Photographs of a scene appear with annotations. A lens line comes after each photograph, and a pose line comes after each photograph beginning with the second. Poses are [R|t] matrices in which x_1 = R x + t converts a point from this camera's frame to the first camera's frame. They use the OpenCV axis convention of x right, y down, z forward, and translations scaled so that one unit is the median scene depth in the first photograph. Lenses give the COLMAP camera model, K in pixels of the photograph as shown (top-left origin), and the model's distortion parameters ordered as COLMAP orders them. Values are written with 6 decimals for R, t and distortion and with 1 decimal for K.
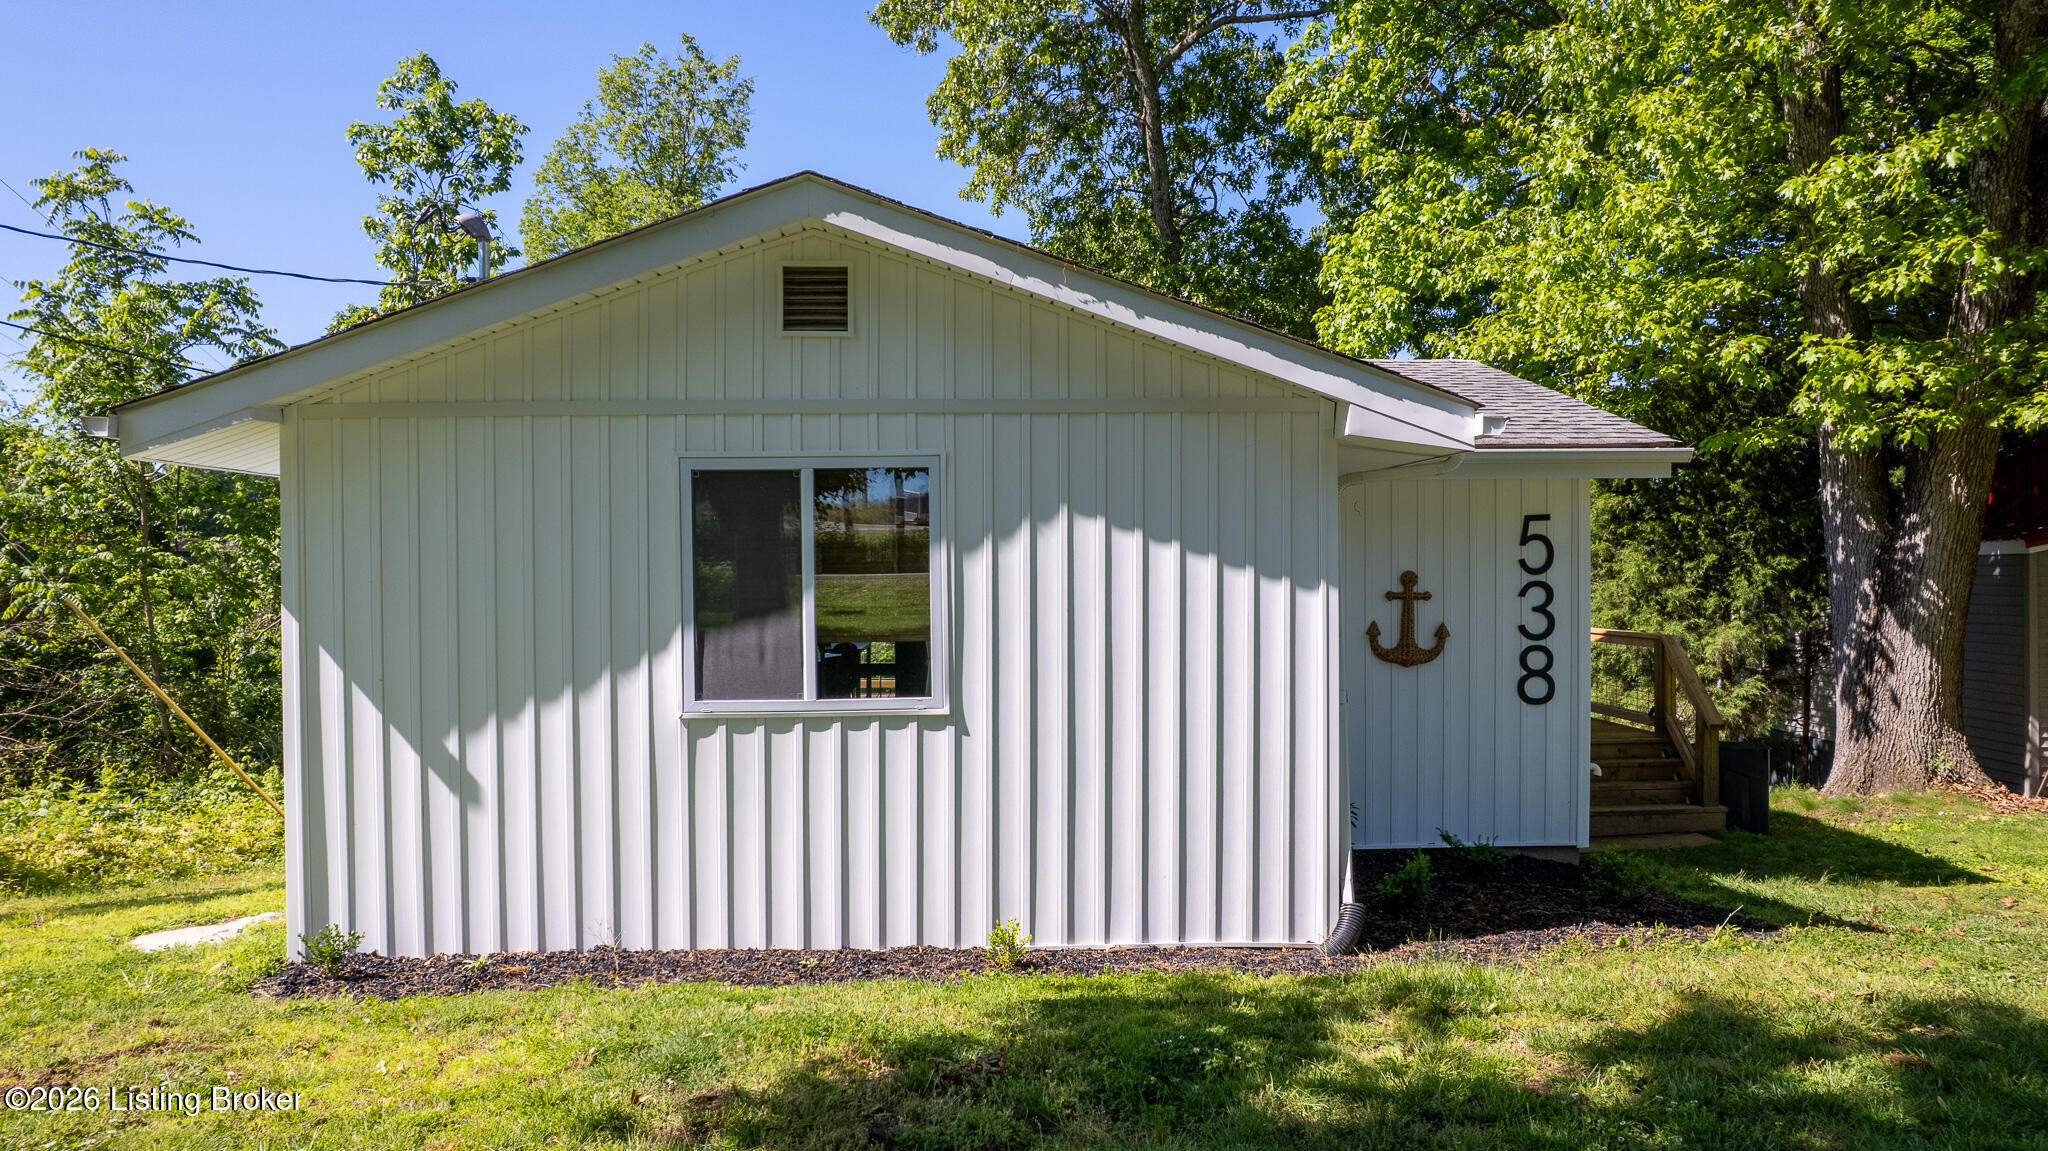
lens RADIAL K [[1317.6, 0, 1024.0], [0, 1317.6, 575.5], [0, 0, 1]] dist [-0.043728, 0.002085]
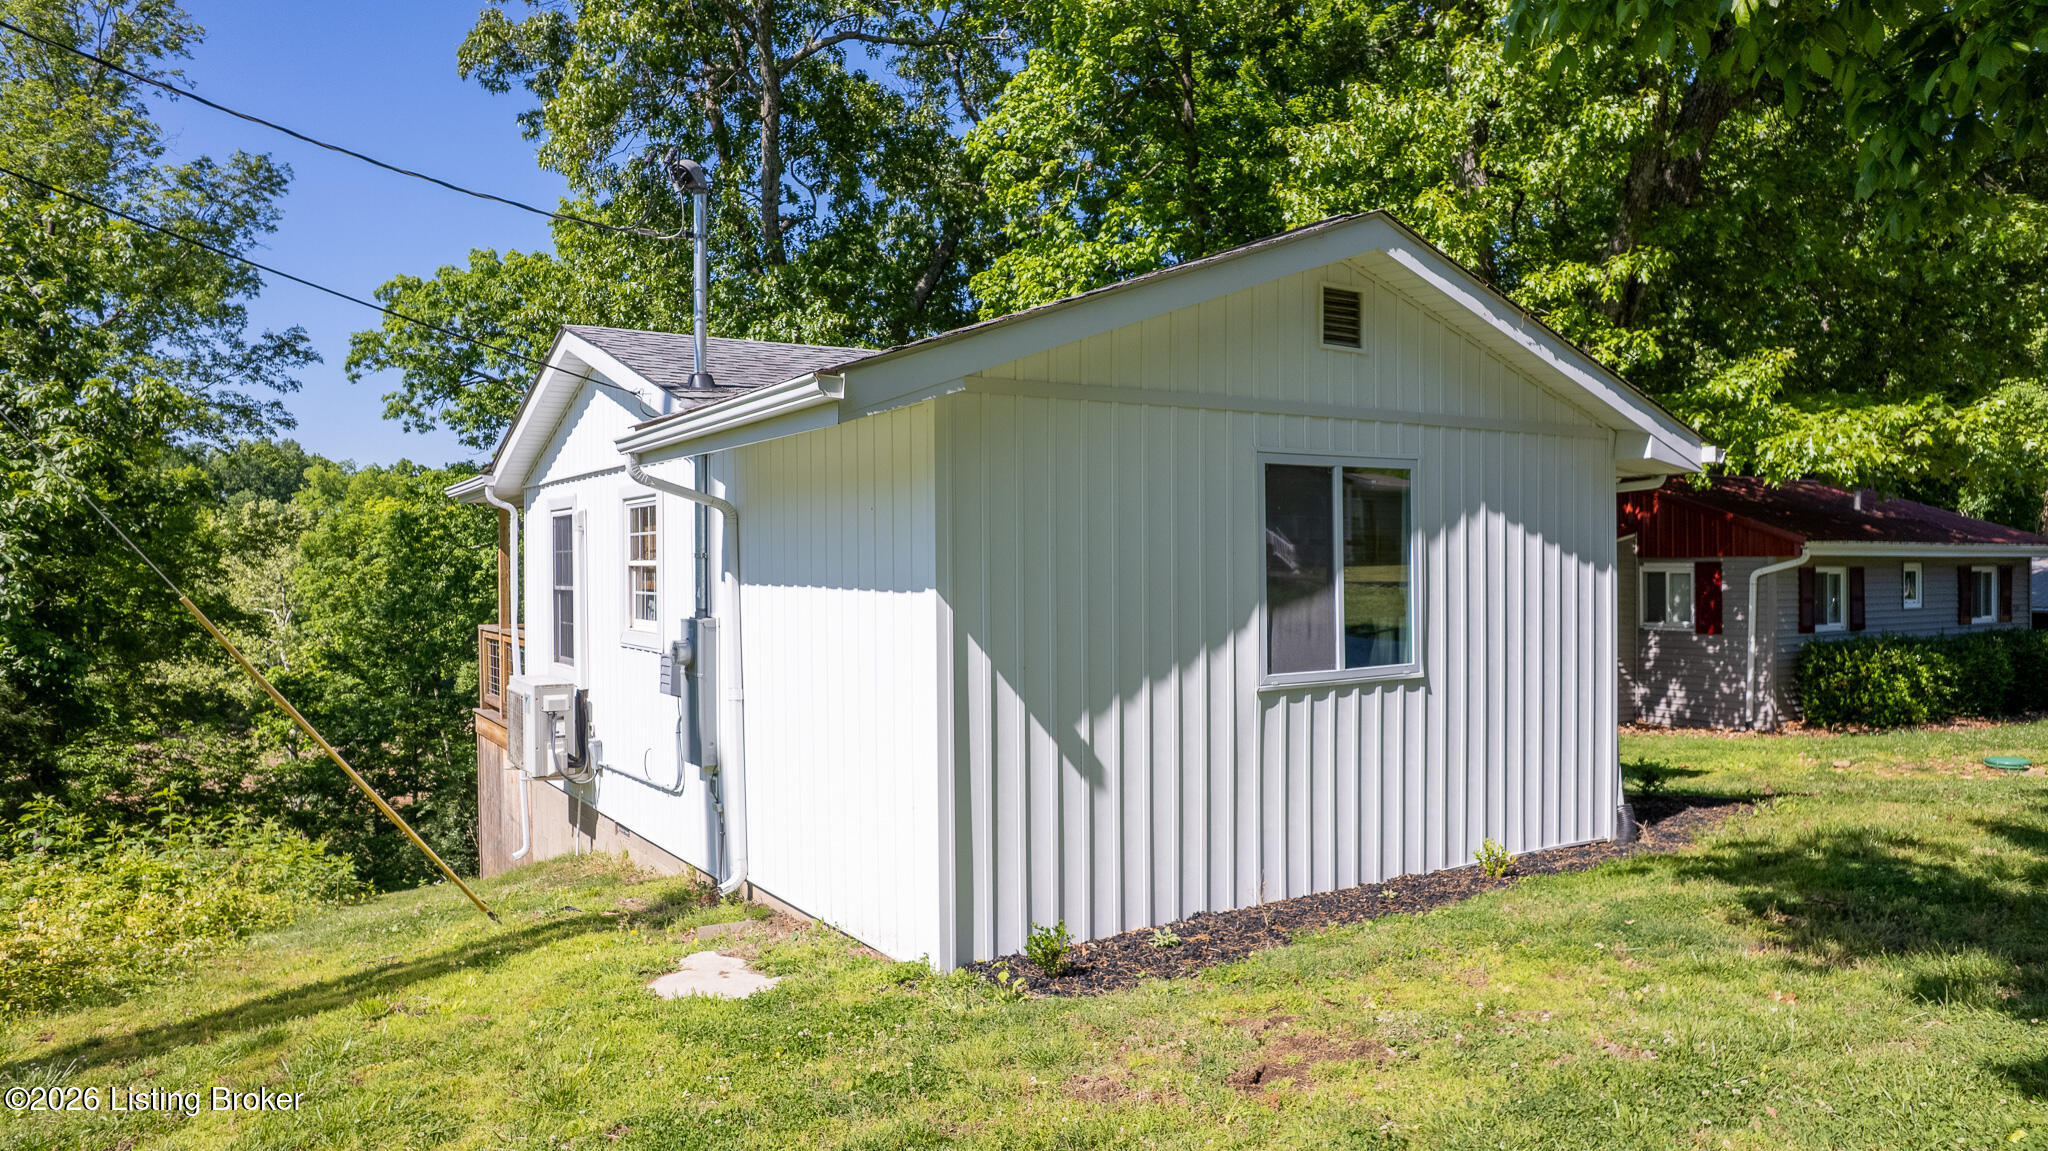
lens RADIAL K [[1317.6, 0, 1024.0], [0, 1317.6, 575.5], [0, 0, 1]] dist [-0.043728, 0.002085]
pose [[0.867676, -0.004211, 0.497112, -0.956873], [0.005730, 0.999982, -0.001530, 0.013361], [-0.497097, 0.004176, 0.867685, 0.147265]]
